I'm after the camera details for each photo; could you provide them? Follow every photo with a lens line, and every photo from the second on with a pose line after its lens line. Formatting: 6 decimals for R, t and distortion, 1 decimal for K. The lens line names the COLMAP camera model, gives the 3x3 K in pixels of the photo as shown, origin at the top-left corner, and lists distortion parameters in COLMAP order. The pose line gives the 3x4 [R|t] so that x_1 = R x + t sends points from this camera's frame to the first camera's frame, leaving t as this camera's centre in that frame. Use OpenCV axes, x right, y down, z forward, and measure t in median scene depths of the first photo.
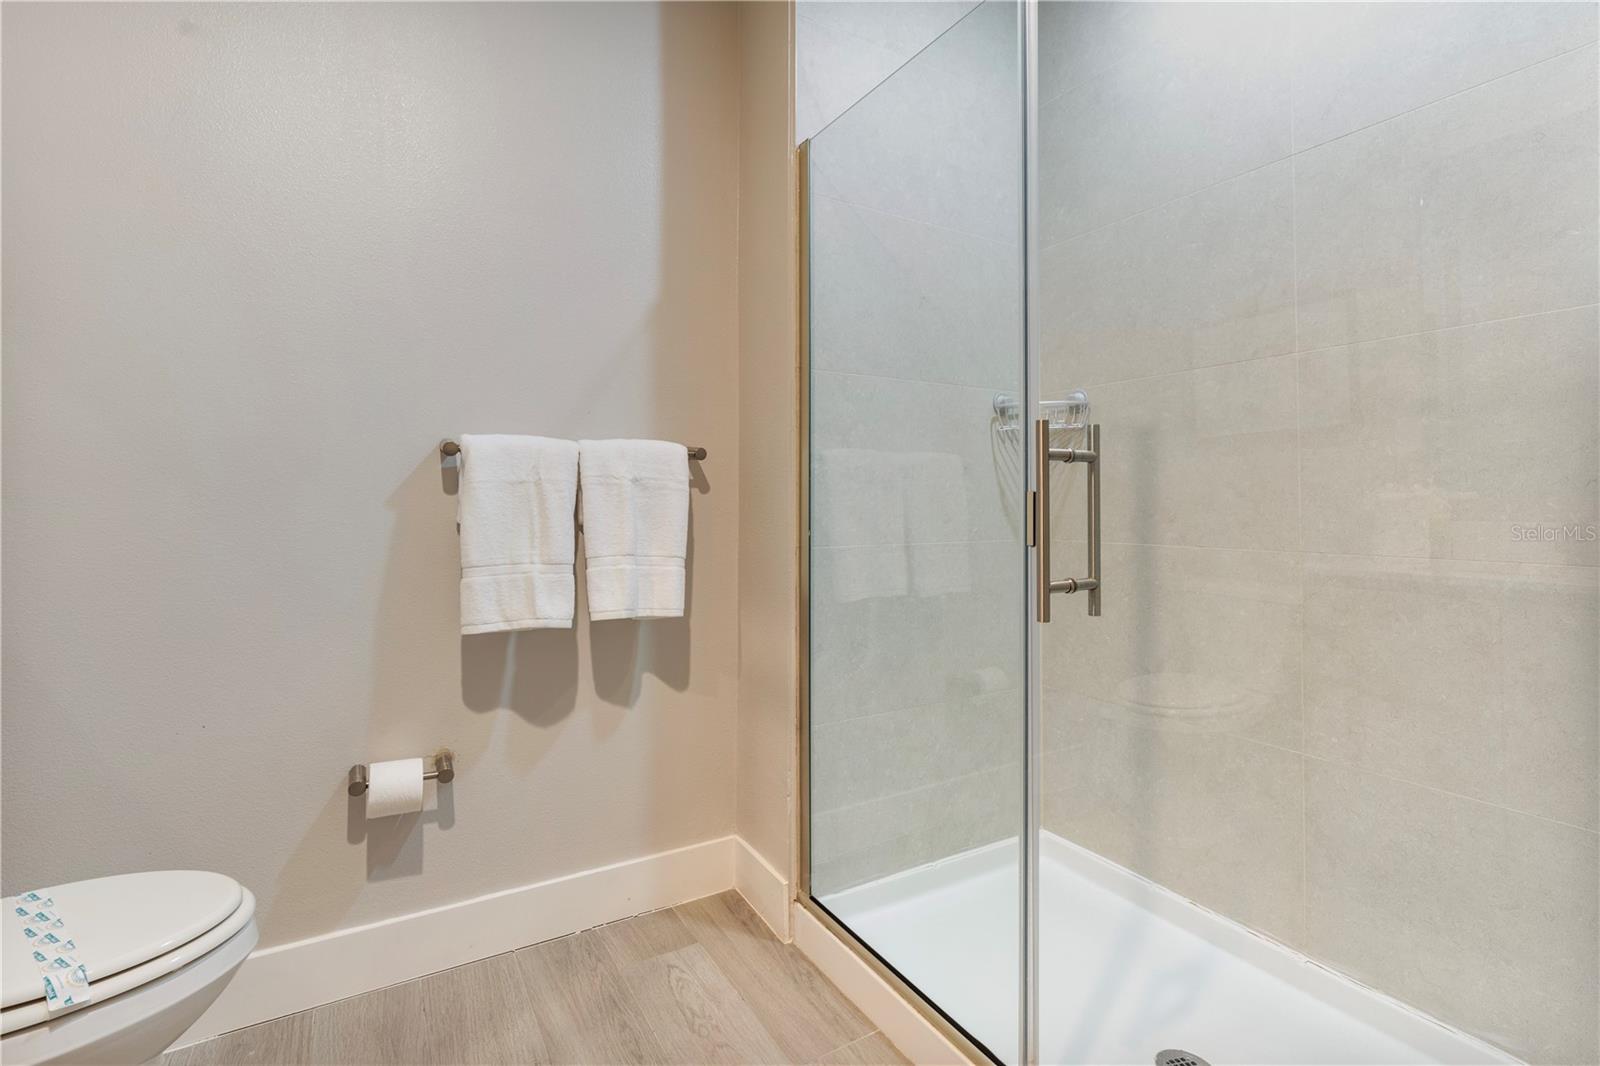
lens RADIAL K [[728.1, 0, 784.6], [0, 728.1, 493.3], [0, 0, 1]] dist [-0.006278, 0.002181]
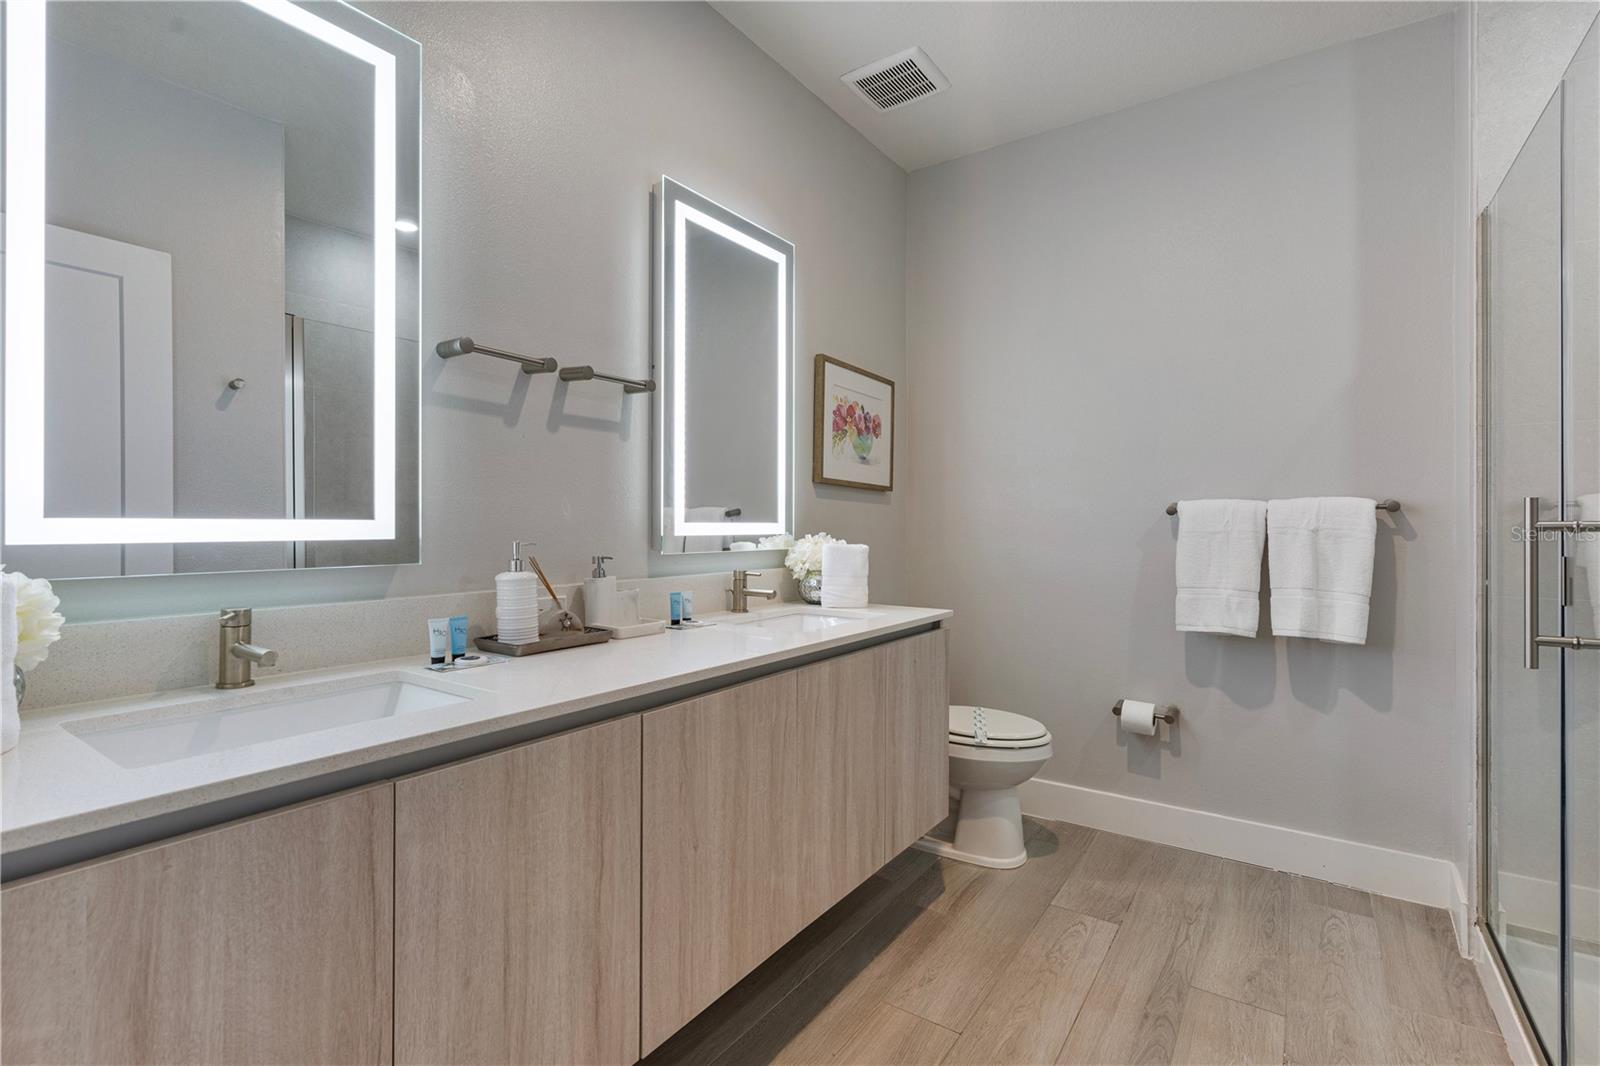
lens RADIAL K [[728.1, 0, 799.7], [0, 728.1, 527.0], [0, 0, 1]] dist [-0.006278, 0.002181]
pose [[0.424434, 0.003533, -0.905452, 0.581036], [0.016548, 0.999795, 0.011658, -0.055161], [0.905308, -0.019932, 0.424288, -0.358986]]
